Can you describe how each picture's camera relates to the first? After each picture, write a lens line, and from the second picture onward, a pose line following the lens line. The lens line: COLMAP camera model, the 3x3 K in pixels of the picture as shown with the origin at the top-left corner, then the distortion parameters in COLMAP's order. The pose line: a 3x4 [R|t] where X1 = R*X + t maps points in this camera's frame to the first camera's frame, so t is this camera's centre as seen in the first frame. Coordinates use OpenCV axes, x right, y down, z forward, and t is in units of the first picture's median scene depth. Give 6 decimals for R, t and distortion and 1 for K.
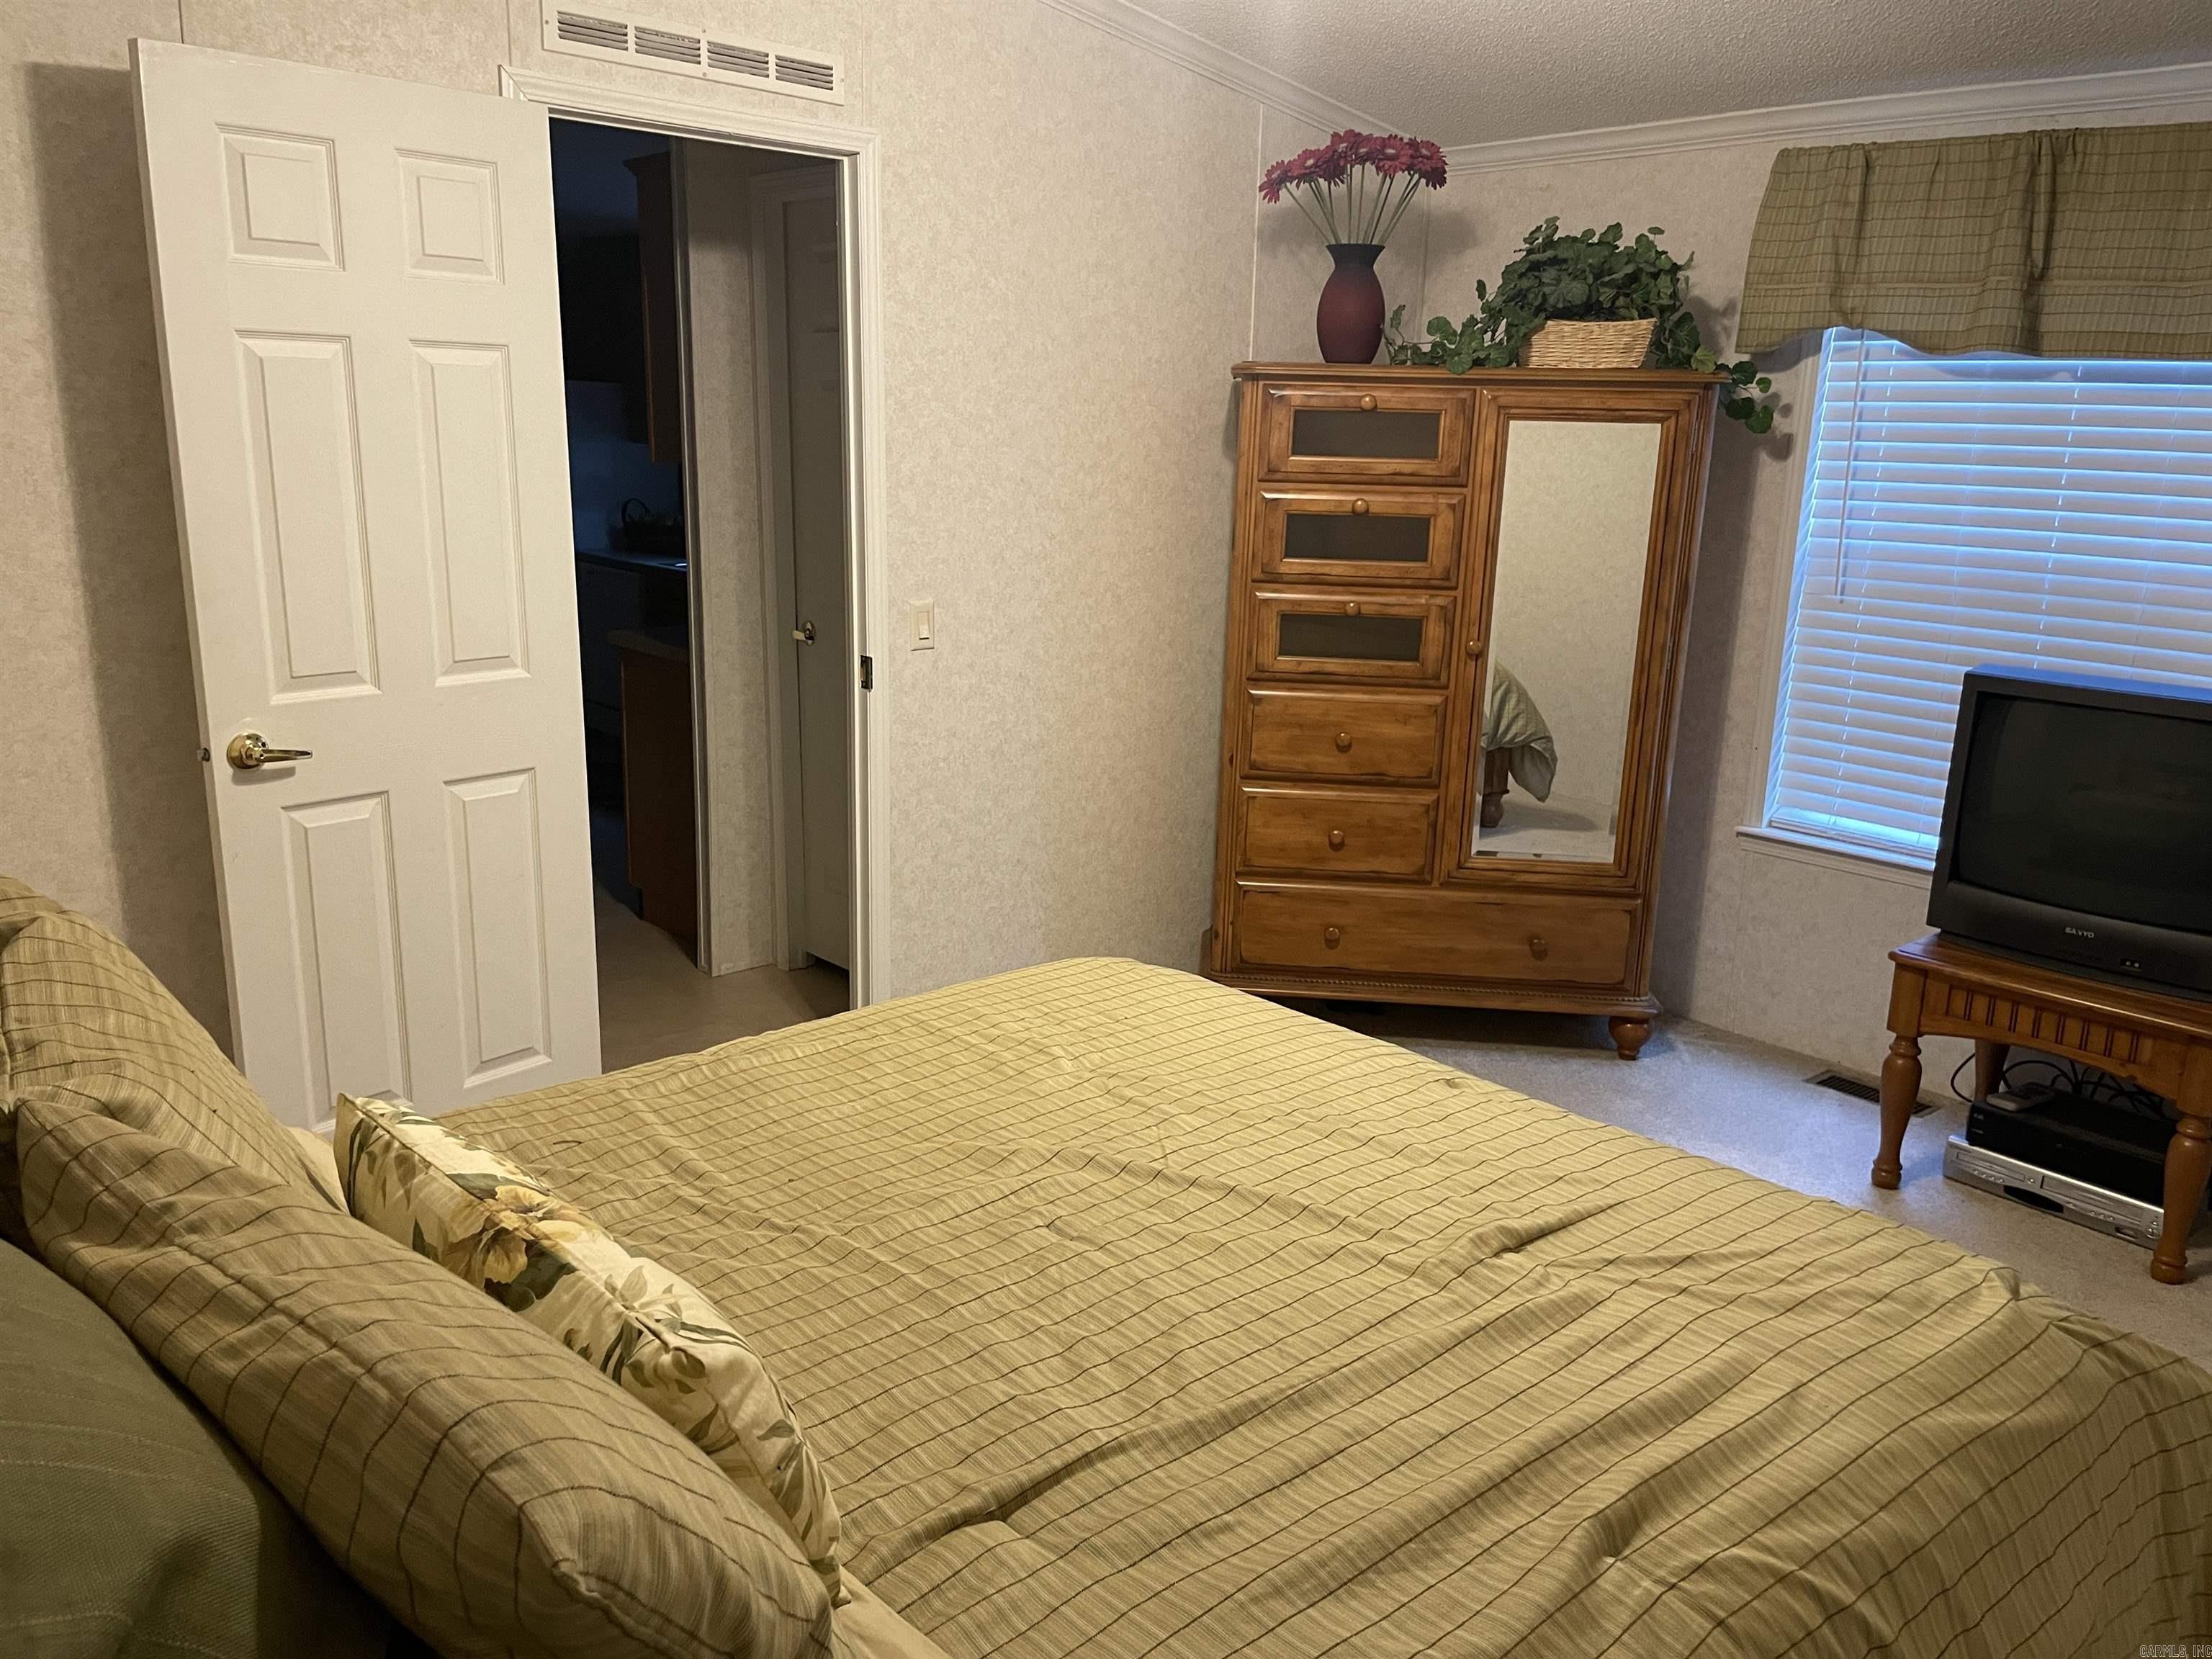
lens RADIAL K [[1697.6, 0, 1113.8], [0, 1697.6, 839.6], [0, 0, 1]] dist [0.115727, -0.166861]
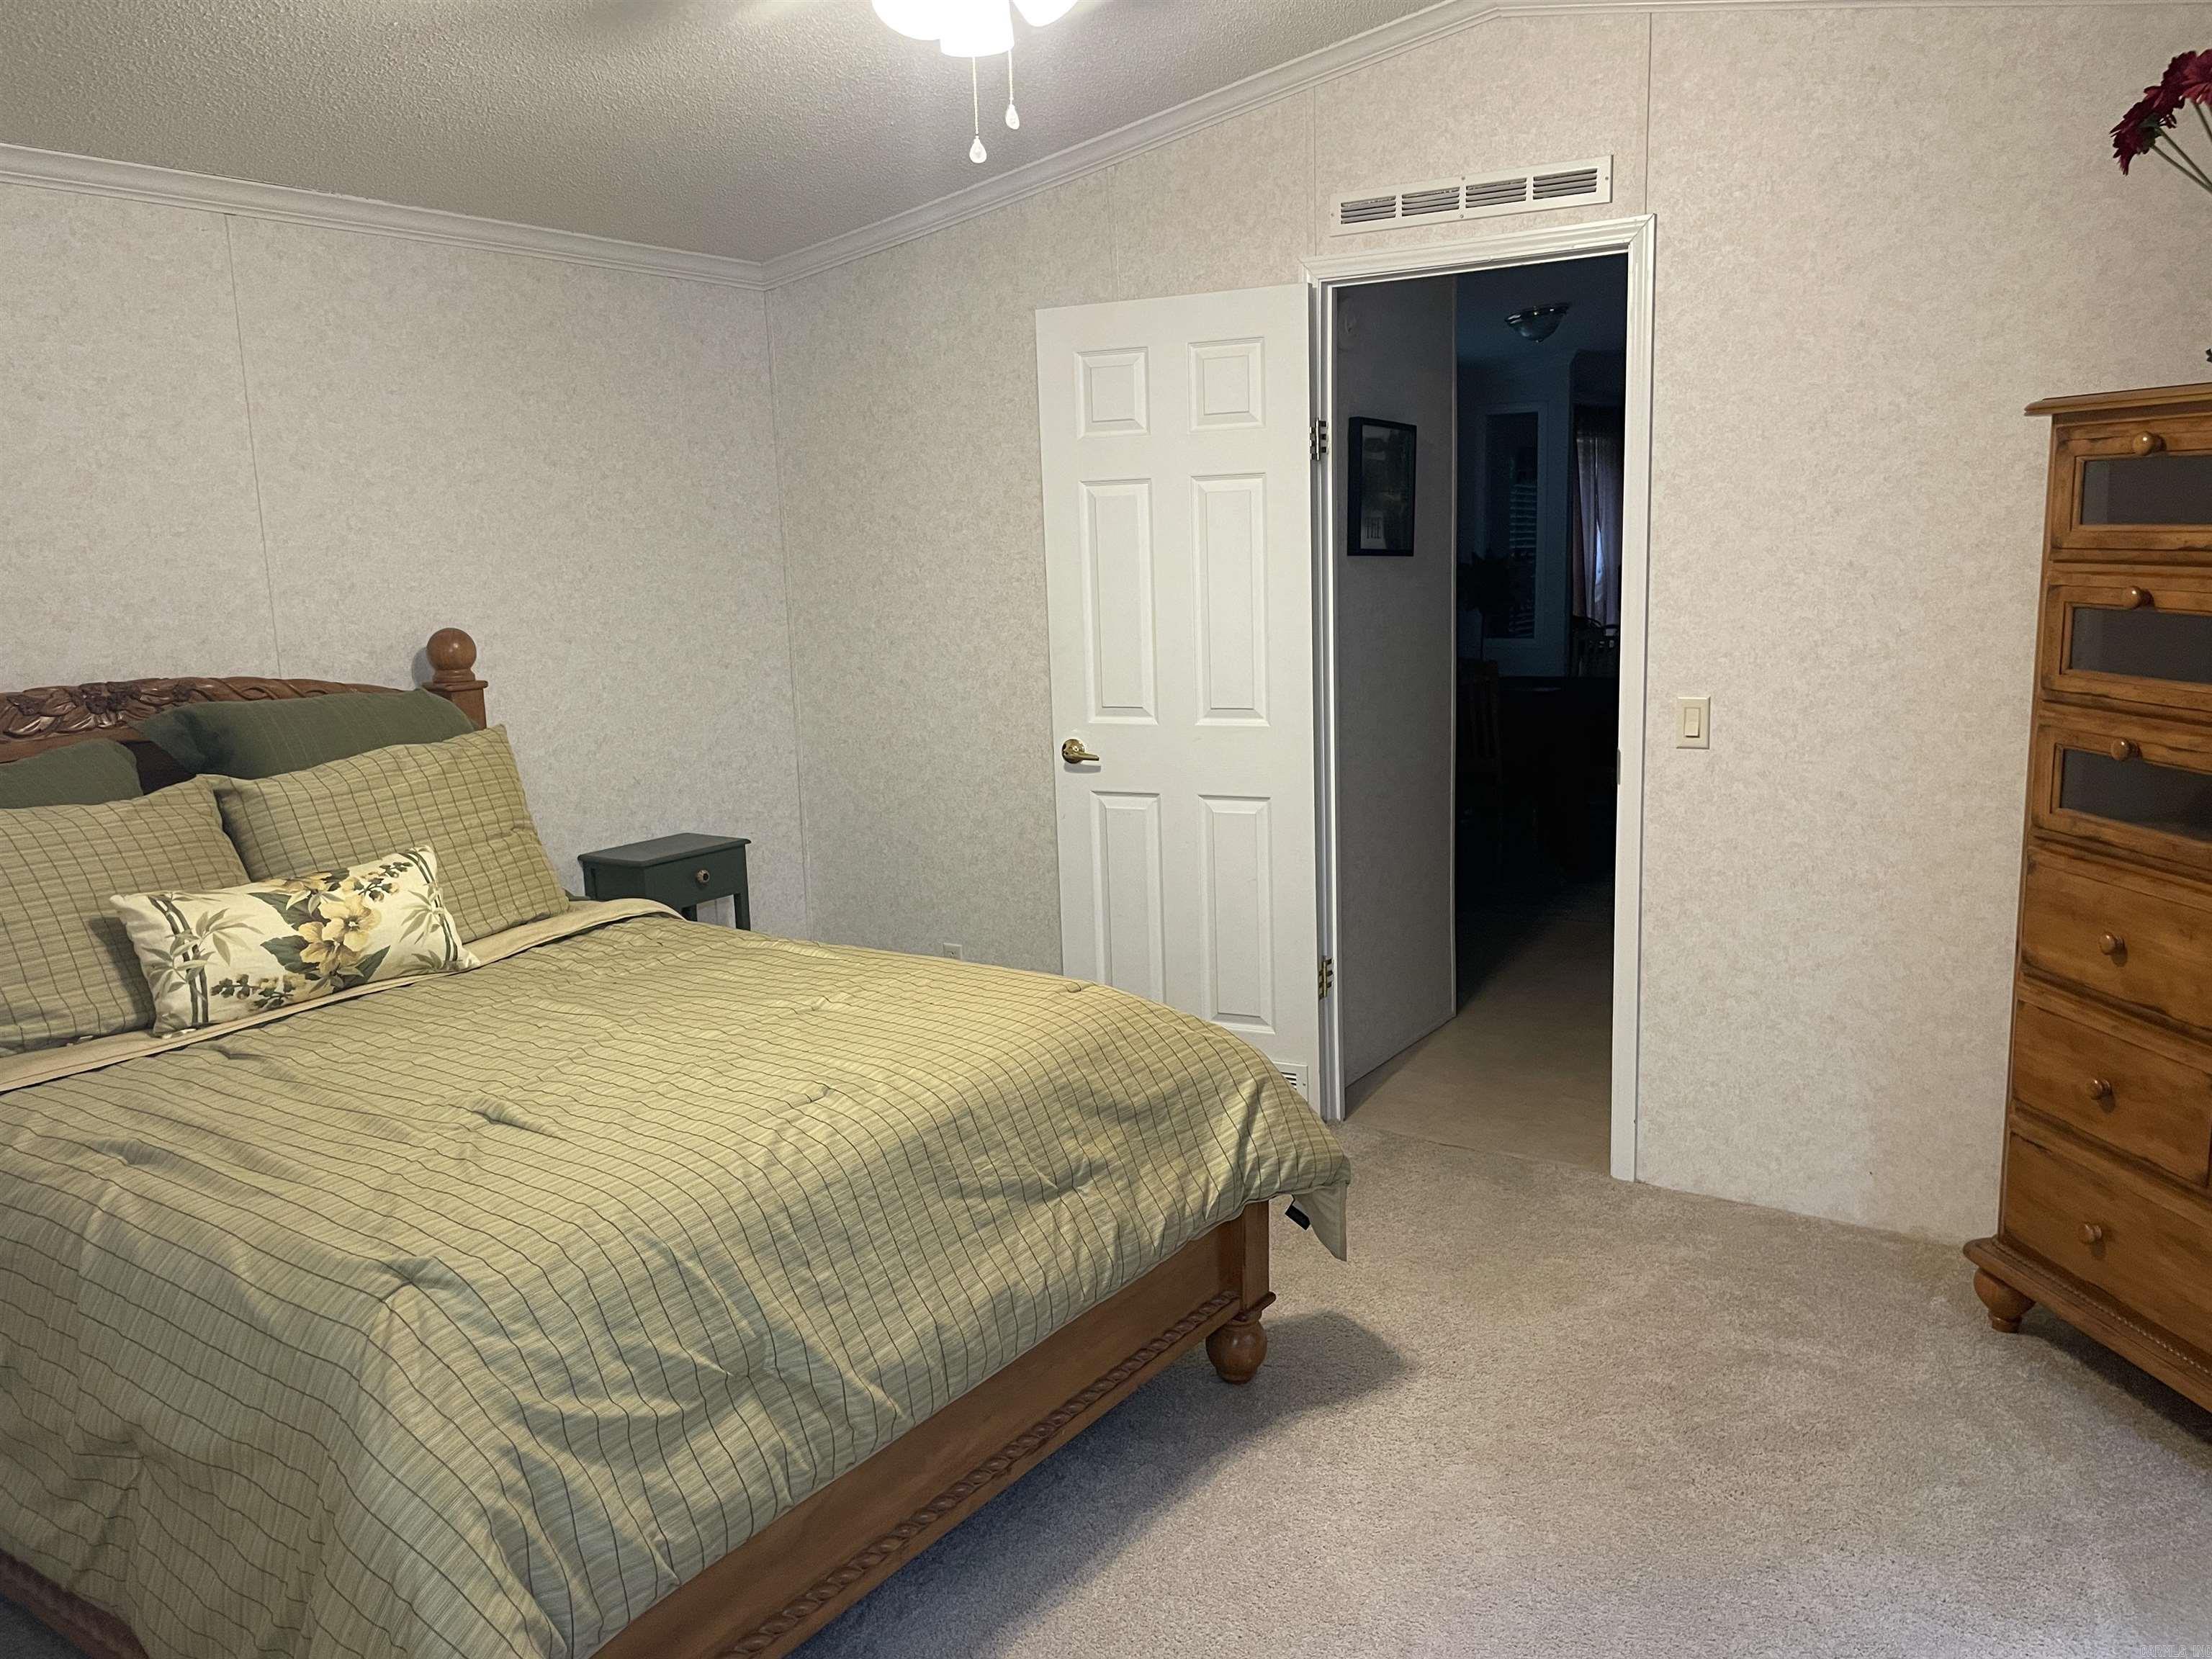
lens RADIAL K [[1697.6, 0, 1113.8], [0, 1697.6, 839.6], [0, 0, 1]] dist [0.115727, -0.166861]
pose [[0.244225, 0.141222, -0.959380, 0.851946], [-0.197125, 0.975912, 0.093475, -0.106477], [0.949471, 0.166288, 0.266181, 0.556731]]
